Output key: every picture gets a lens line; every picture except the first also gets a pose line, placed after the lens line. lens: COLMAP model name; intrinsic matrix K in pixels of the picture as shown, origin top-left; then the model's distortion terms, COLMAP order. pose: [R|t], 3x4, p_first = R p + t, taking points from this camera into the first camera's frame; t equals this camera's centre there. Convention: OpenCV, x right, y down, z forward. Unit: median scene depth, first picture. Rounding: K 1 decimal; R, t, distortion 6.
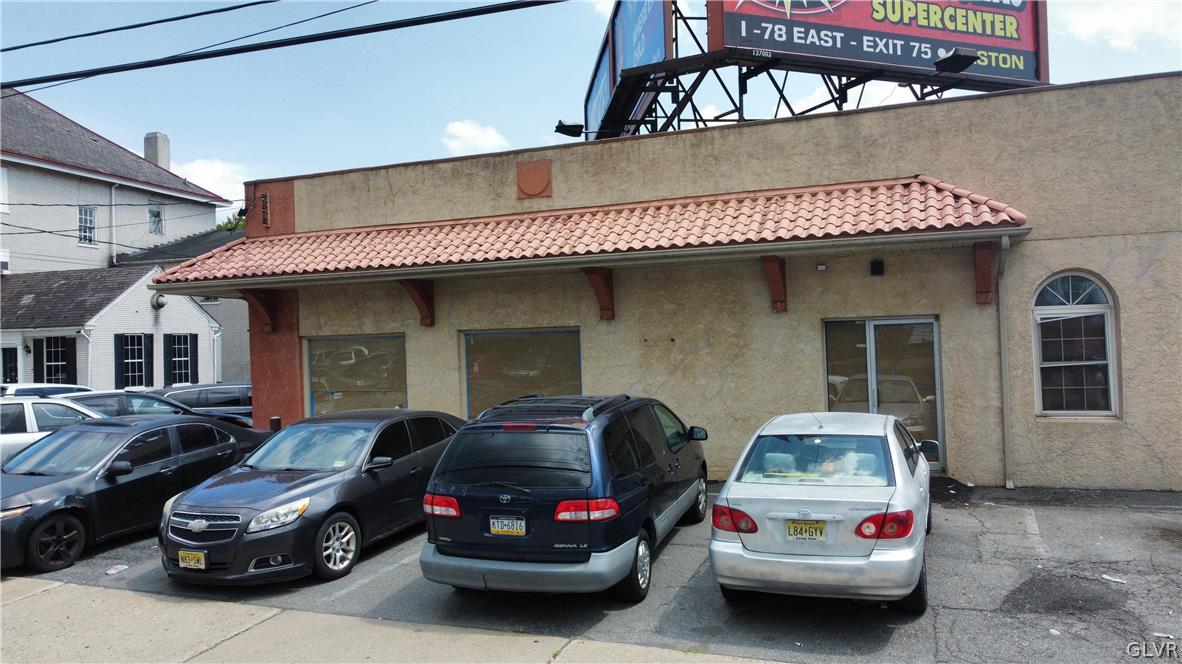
lens RADIAL K [[894.8, 0, 591.0], [0, 894.8, 332.0], [0, 0, 1]] dist [0.003017, -0.001548]
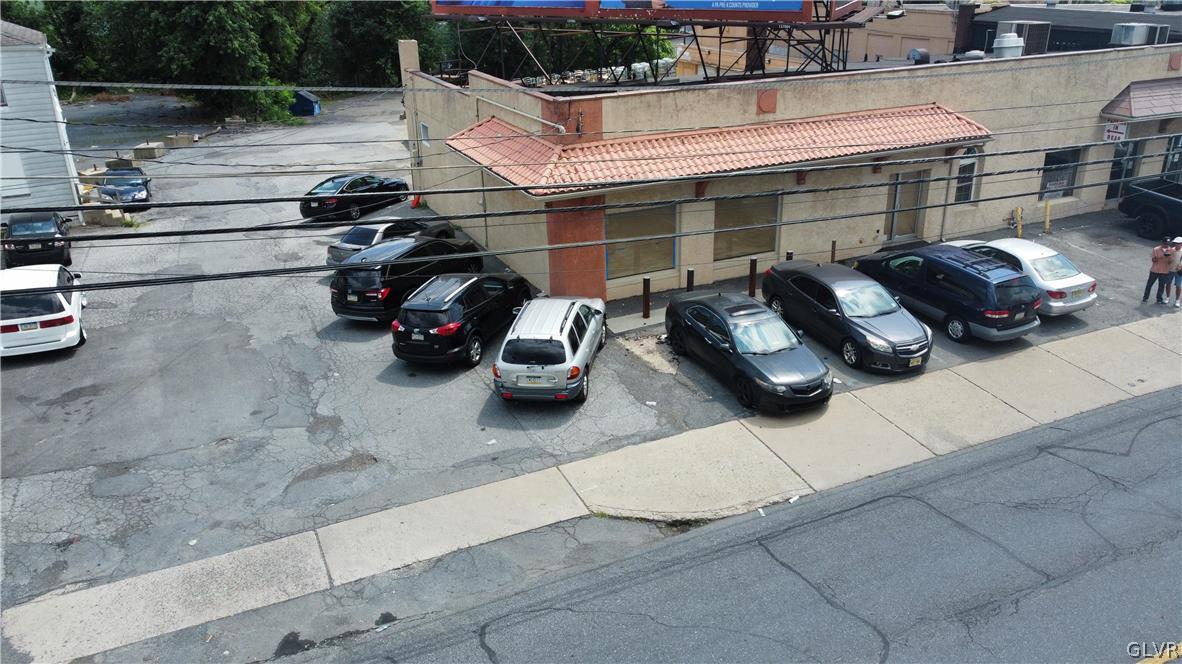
lens RADIAL K [[894.8, 0, 591.0], [0, 894.8, 332.0], [0, 0, 1]] dist [0.003017, -0.001548]
pose [[0.689163, -0.267929, 0.673252, -1.661598], [-0.014027, 0.924021, 0.382084, -0.448126], [-0.724470, -0.272762, 0.633043, 0.110881]]
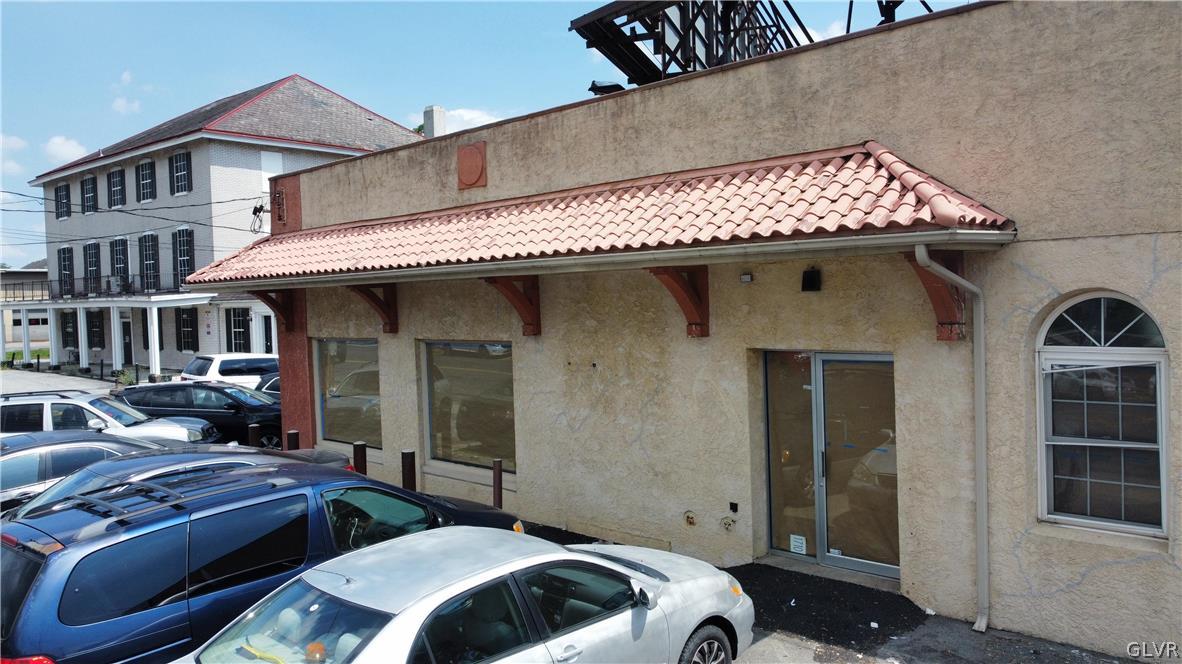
lens RADIAL K [[894.8, 0, 591.0], [0, 894.8, 332.0], [0, 0, 1]] dist [0.003017, -0.001548]
pose [[0.920312, 0.017380, -0.390800, 0.421460], [0.008345, 0.997913, 0.064031, -0.075371], [0.391097, -0.062190, 0.918246, 0.288922]]
